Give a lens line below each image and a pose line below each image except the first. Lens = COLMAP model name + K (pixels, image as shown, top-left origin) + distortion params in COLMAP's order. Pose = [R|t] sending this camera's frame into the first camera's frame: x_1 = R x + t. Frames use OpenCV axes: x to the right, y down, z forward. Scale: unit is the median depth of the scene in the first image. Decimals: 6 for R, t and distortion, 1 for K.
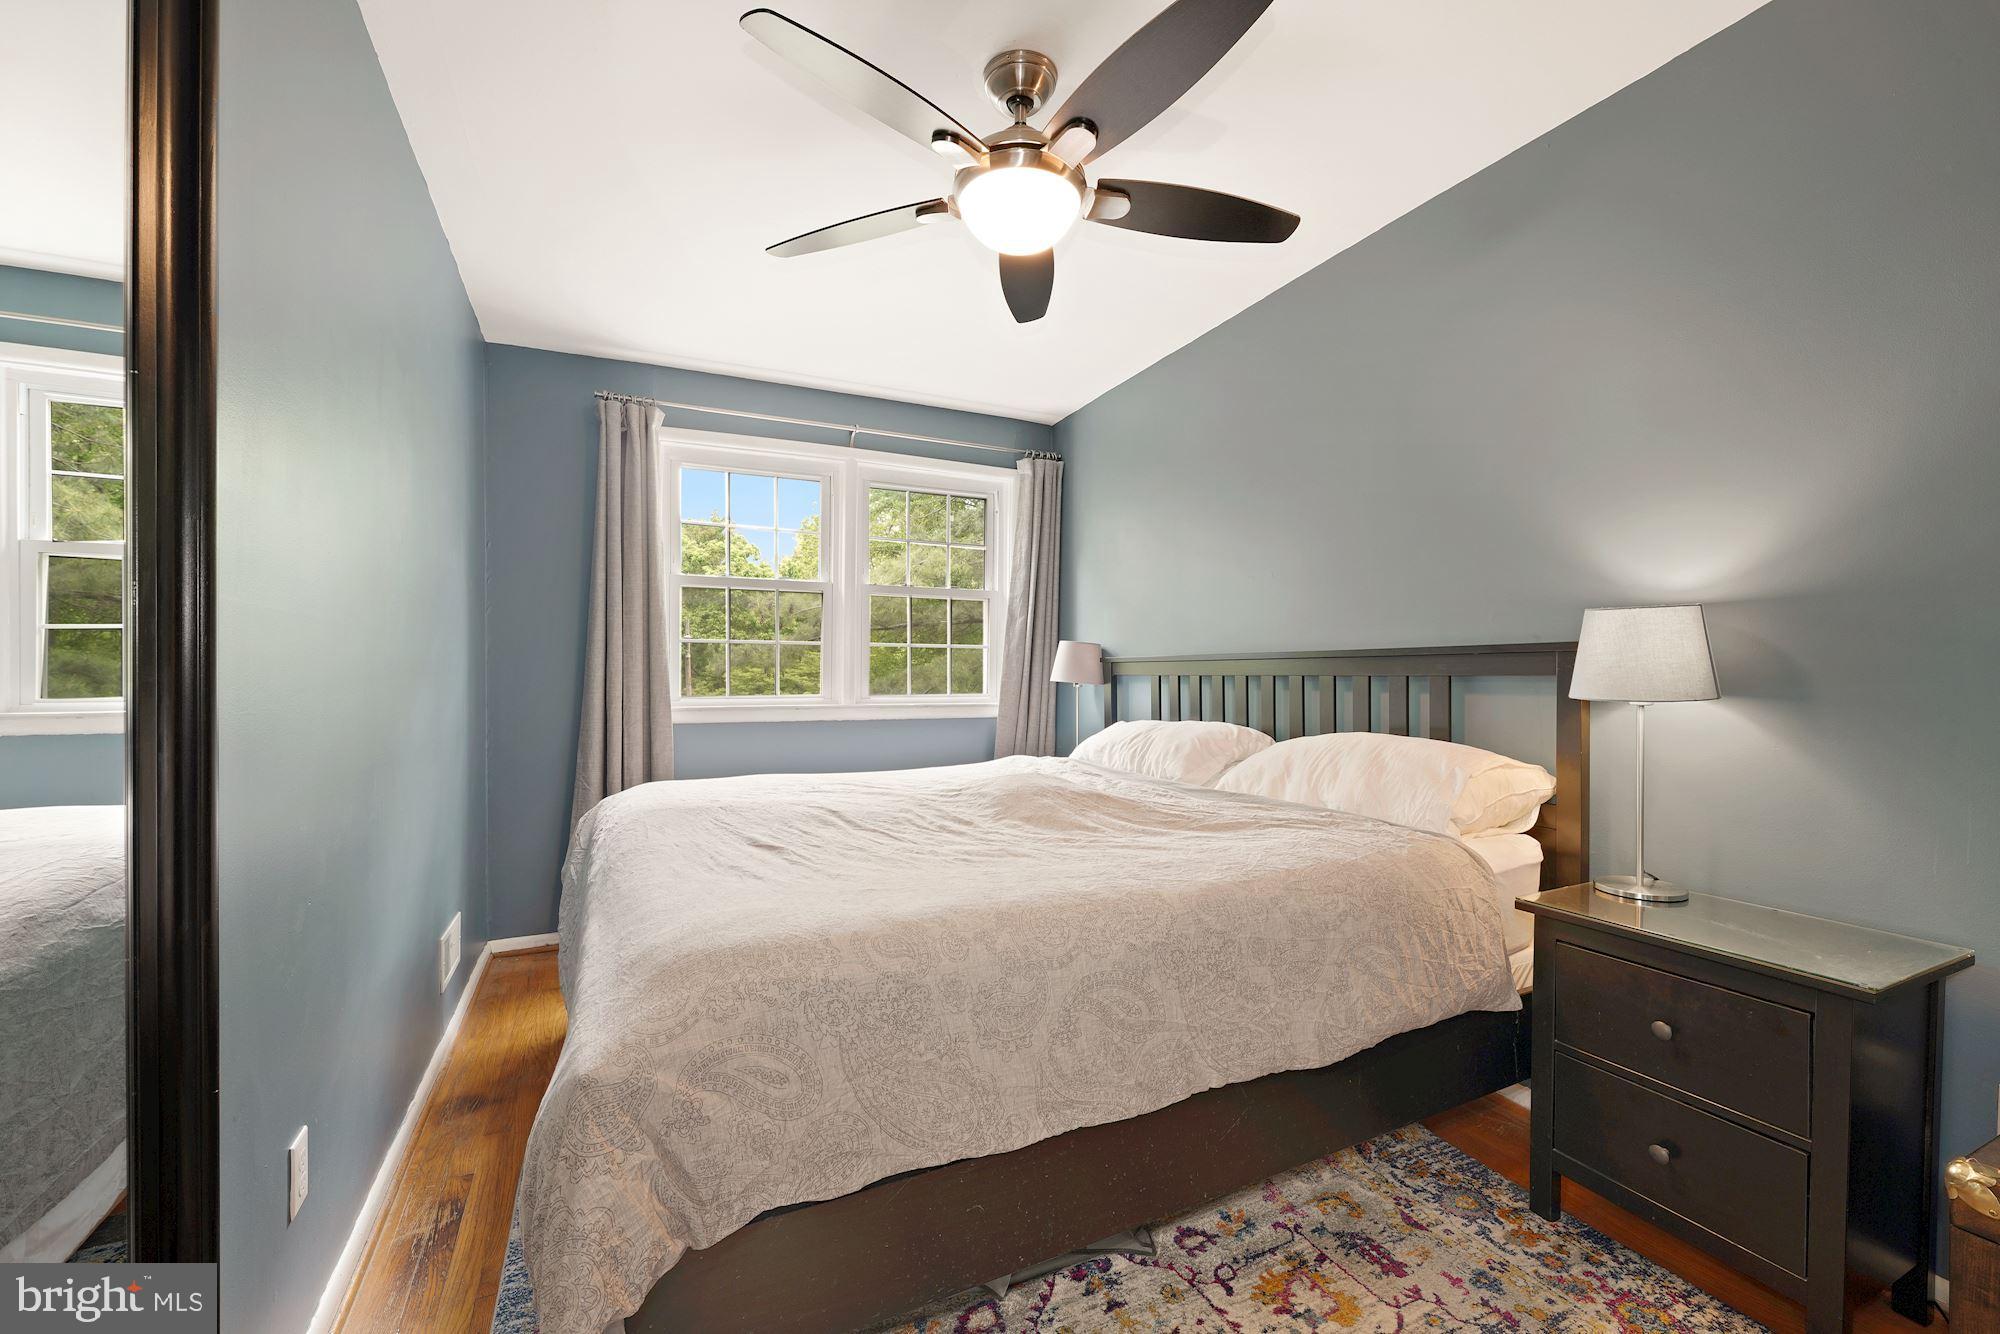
lens RADIAL K [[803.8, 0, 996.8], [0, 803.8, 677.1], [0, 0, 1]] dist [-0.009543, 0.001150]
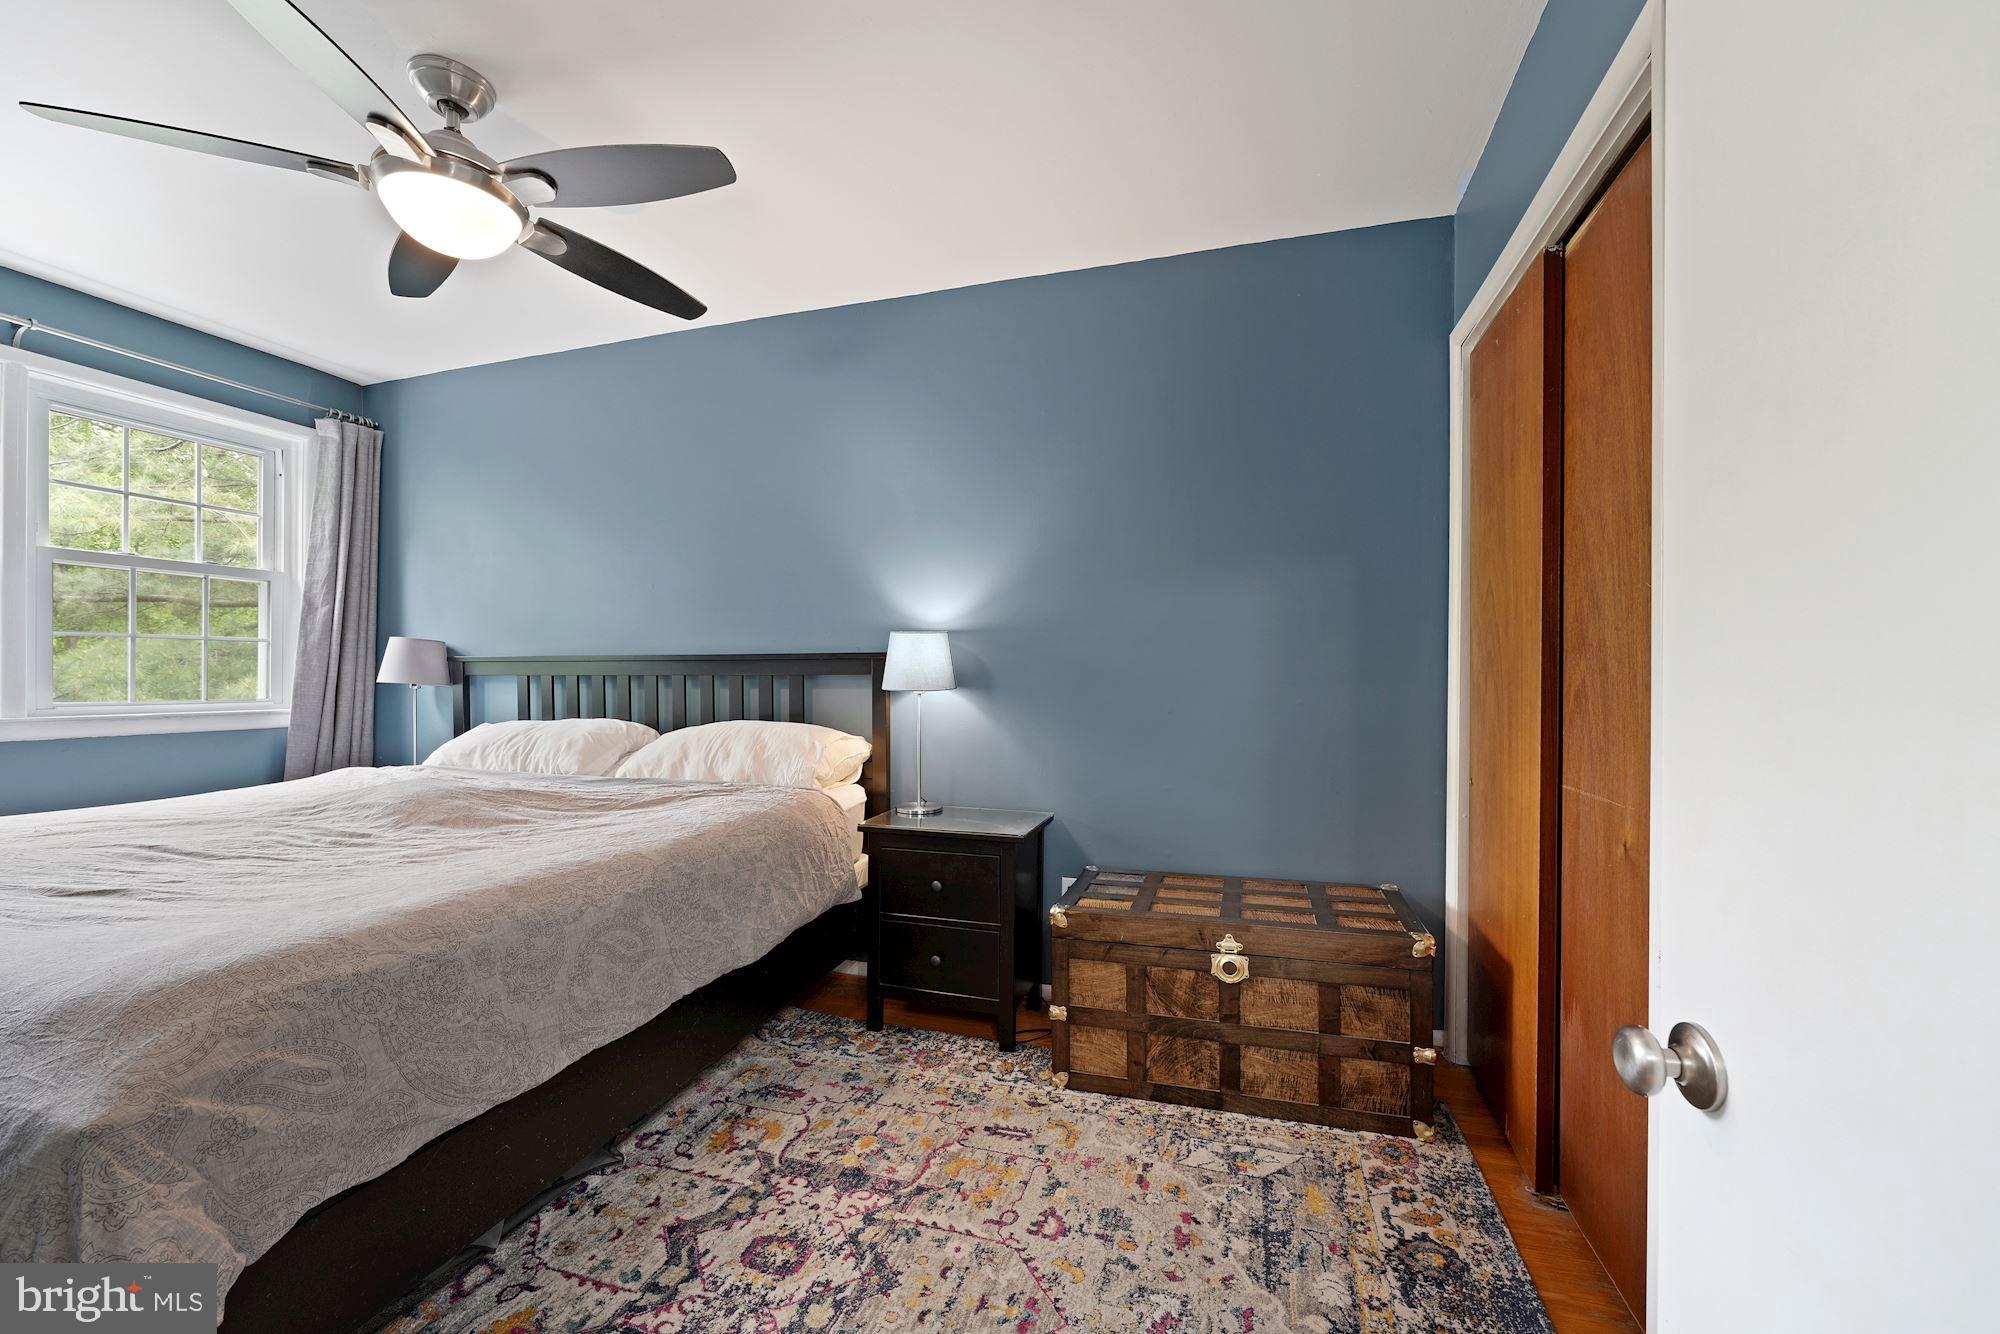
lens RADIAL K [[803.8, 0, 990.9], [0, 803.8, 669.6], [0, 0, 1]] dist [-0.009543, 0.001150]
pose [[0.677198, 0.002691, 0.735796, -0.294927], [0.003722, 0.999968, -0.007082, -0.000803], [-0.735792, 0.007535, 0.677166, -0.205588]]
